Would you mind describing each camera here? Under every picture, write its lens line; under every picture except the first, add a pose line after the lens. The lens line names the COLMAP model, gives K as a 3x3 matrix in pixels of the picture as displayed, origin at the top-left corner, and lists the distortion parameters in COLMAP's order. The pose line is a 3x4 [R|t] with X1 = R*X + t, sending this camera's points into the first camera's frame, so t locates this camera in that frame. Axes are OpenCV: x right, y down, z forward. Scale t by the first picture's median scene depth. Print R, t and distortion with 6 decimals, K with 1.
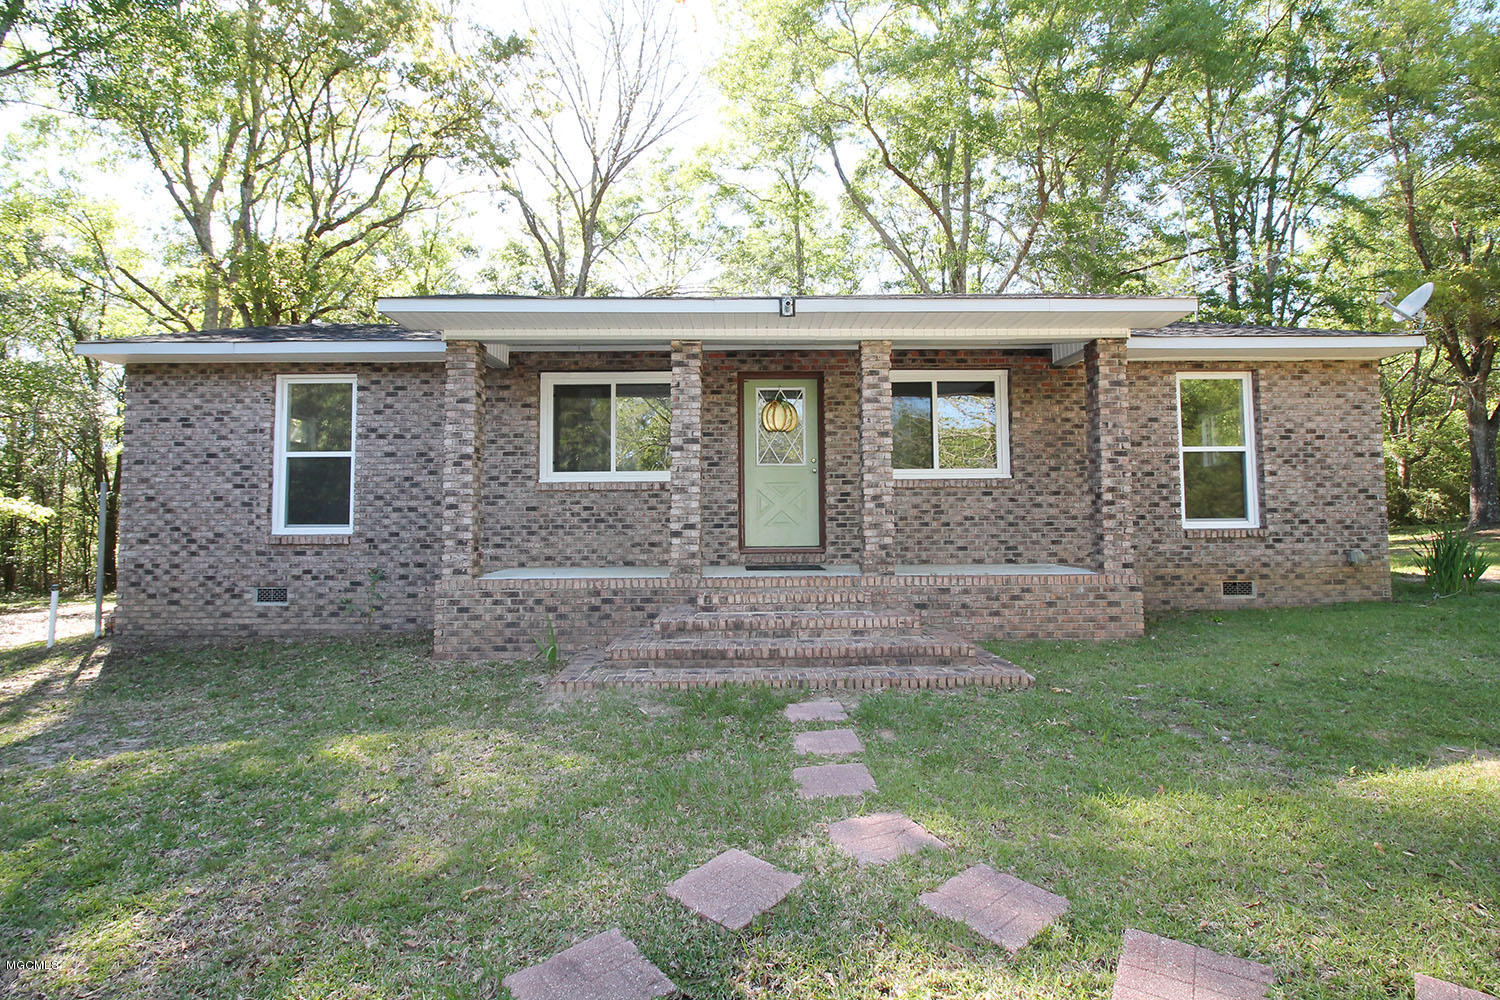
lens RADIAL K [[687.6, 0, 757.6], [0, 687.6, 480.0], [0, 0, 1]] dist [-0.013240, -0.008911]
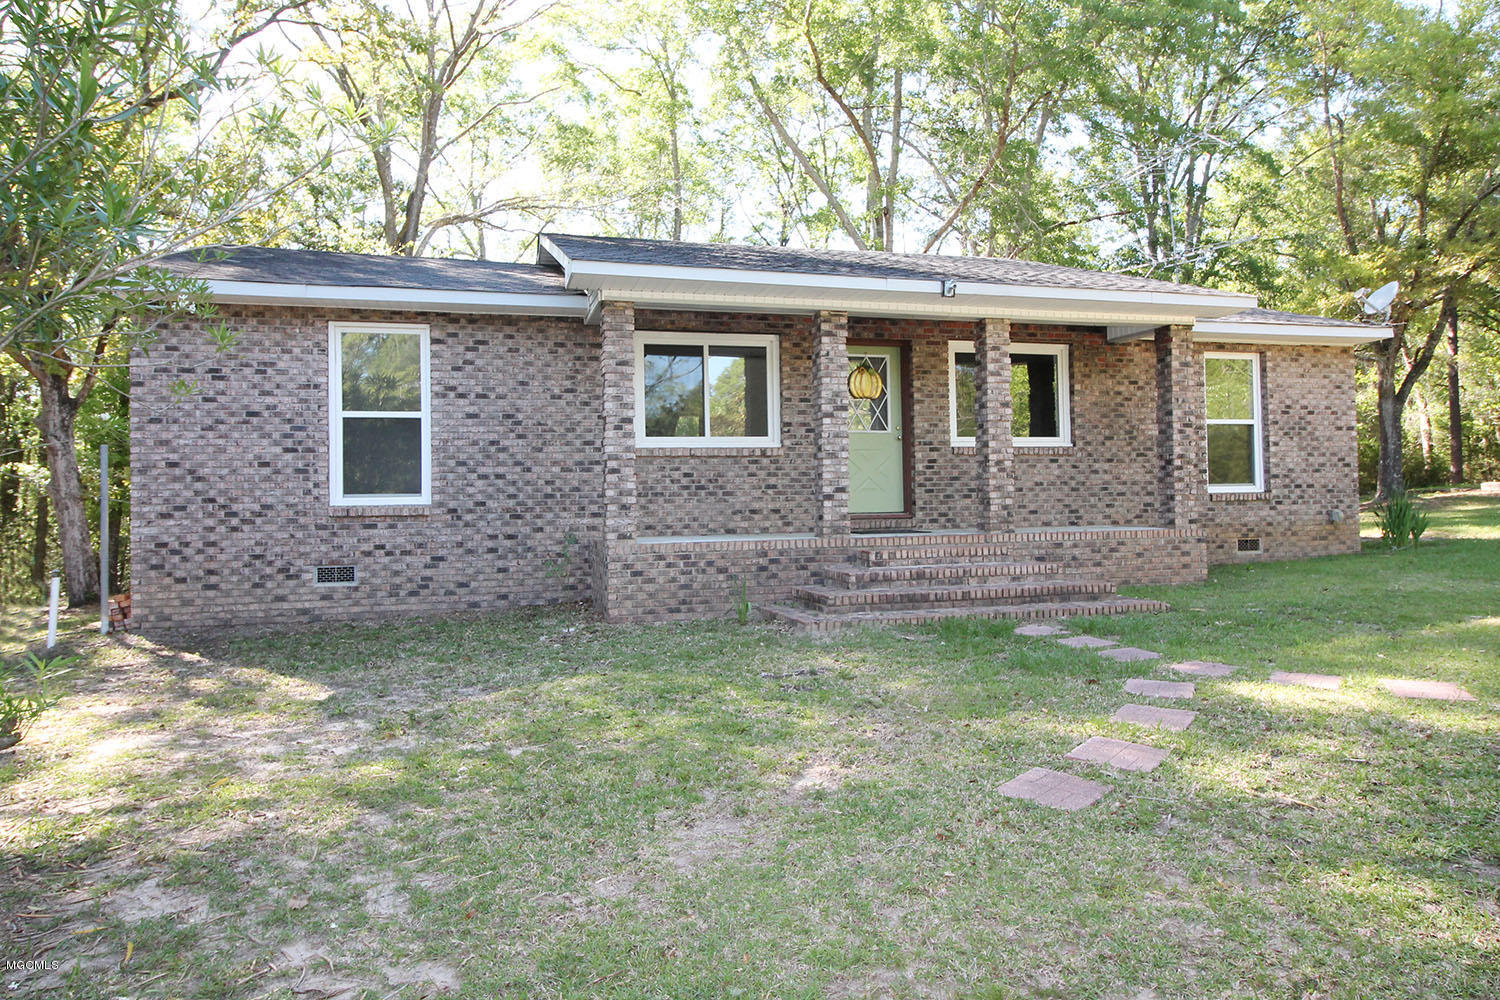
lens RADIAL K [[937.3, 0, 750.2], [0, 937.3, 478.5], [0, 0, 1]] dist [-0.017367, -0.001506]
pose [[0.967584, -0.002261, 0.252541, -0.497019], [-0.004819, 0.999613, 0.027415, 0.009857], [-0.252505, -0.027743, 0.967198, -0.293192]]
